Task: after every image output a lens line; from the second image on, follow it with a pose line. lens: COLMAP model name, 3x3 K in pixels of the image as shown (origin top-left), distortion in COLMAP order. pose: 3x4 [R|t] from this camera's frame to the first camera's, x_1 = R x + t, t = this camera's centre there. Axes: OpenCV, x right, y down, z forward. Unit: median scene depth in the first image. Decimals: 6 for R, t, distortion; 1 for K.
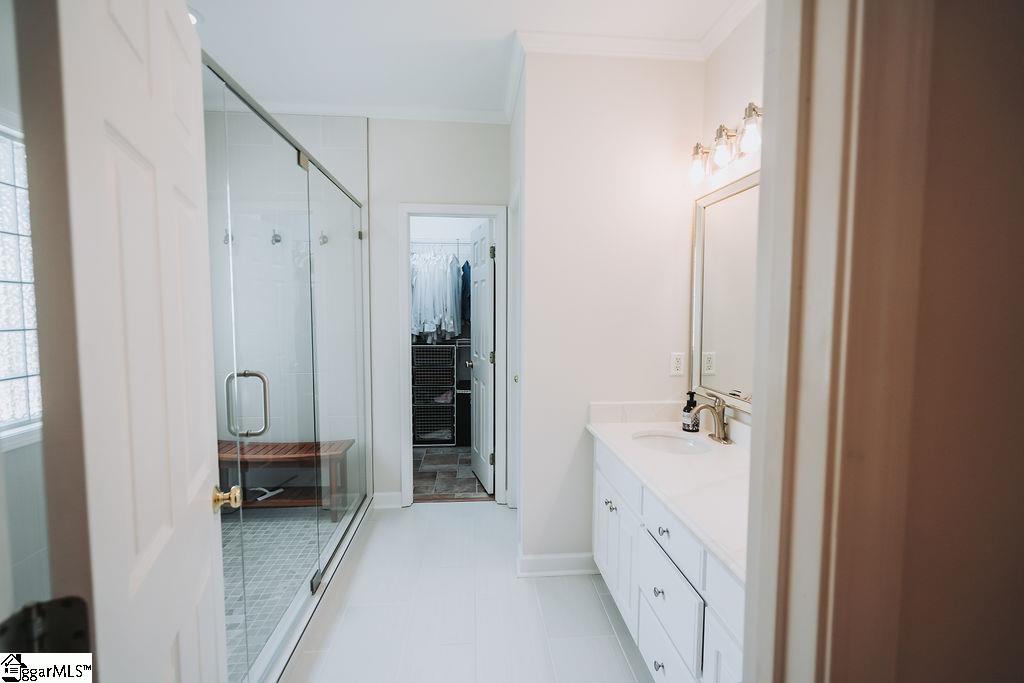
lens RADIAL K [[476.0, 0, 511.1], [0, 476.0, 340.4], [0, 0, 1]] dist [-0.005978, 0.001808]
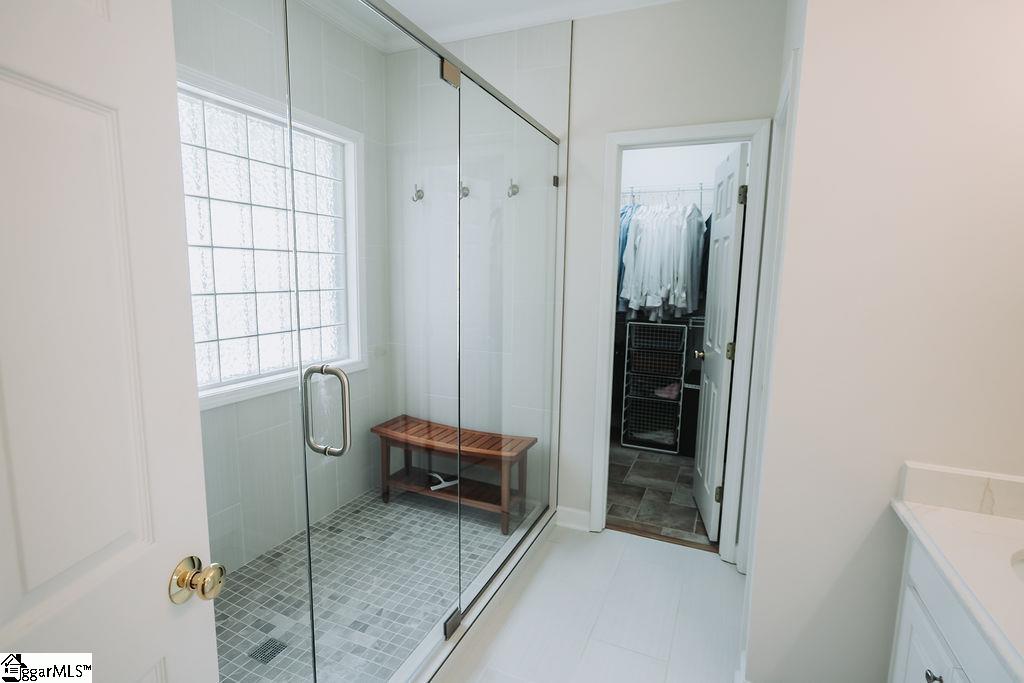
lens RADIAL K [[503.5, 0, 509.7], [0, 503.5, 341.2], [0, 0, 1]] dist [-0.003653, 0.000845]
pose [[0.878401, 0.077141, -0.471657, 0.022768], [-0.044972, 0.995850, 0.079121, -0.022239], [0.475803, -0.048289, 0.878225, 0.222443]]
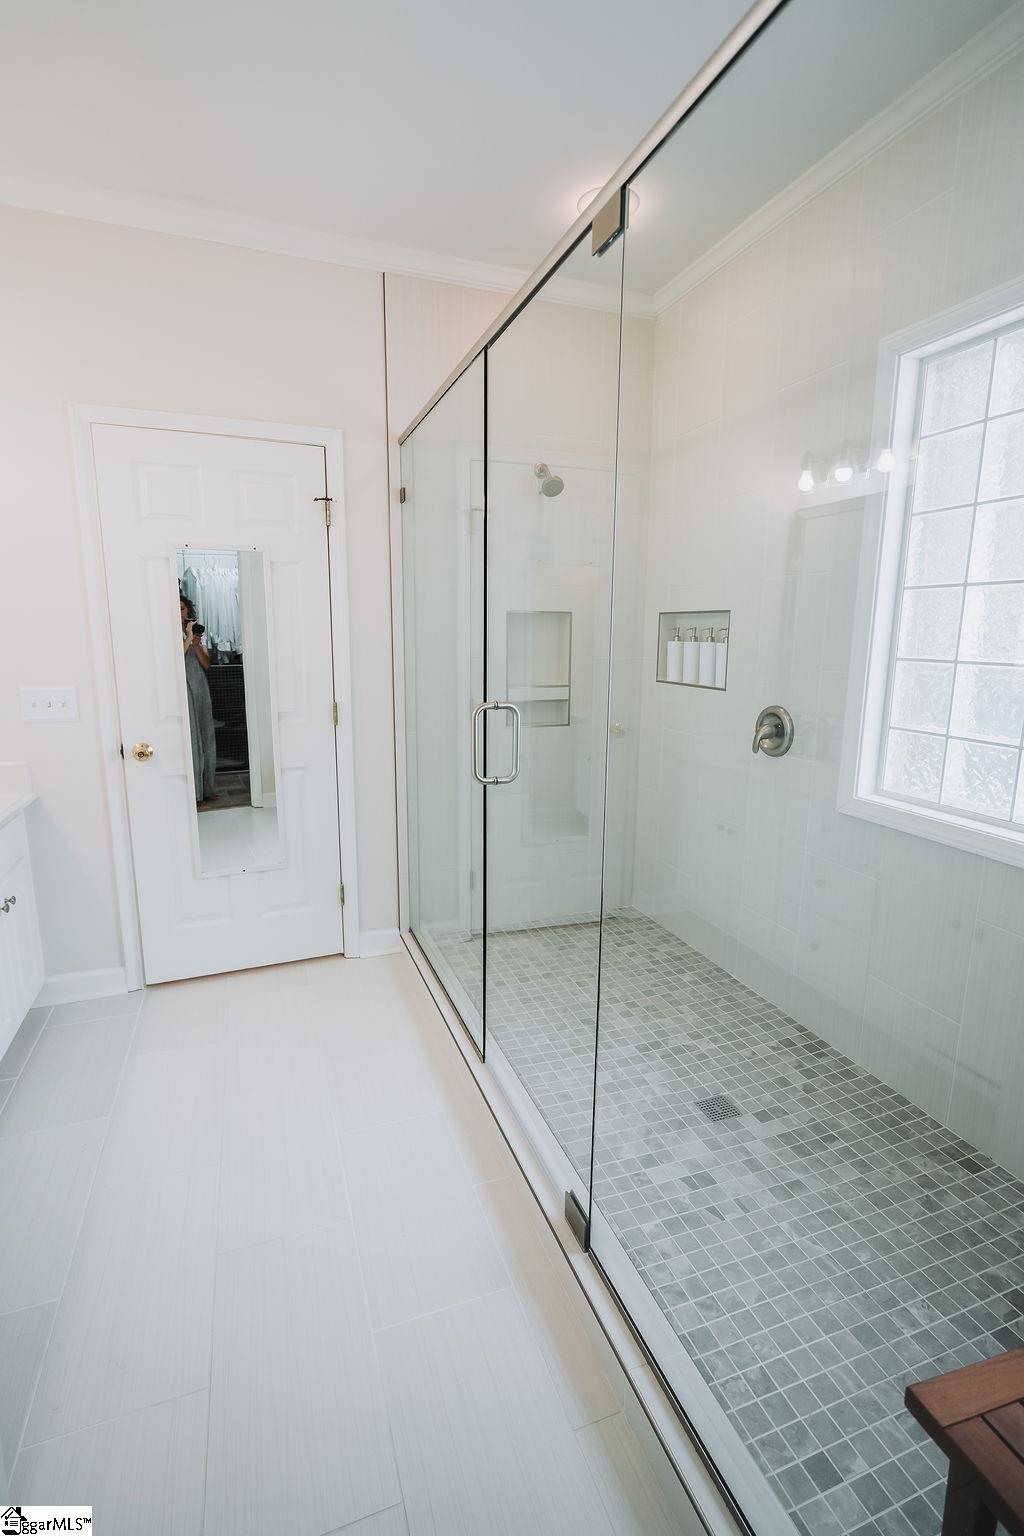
lens RADIAL K [[714.0, 0, 509.6], [0, 714.0, 766.6], [0, 0, 1]] dist [-0.005978, 0.001808]
pose [[-0.962717, 0.039112, -0.267667, -0.121242], [-0.030633, 0.967364, 0.251532, -0.061806], [0.268769, 0.250354, -0.930100, 1.027340]]
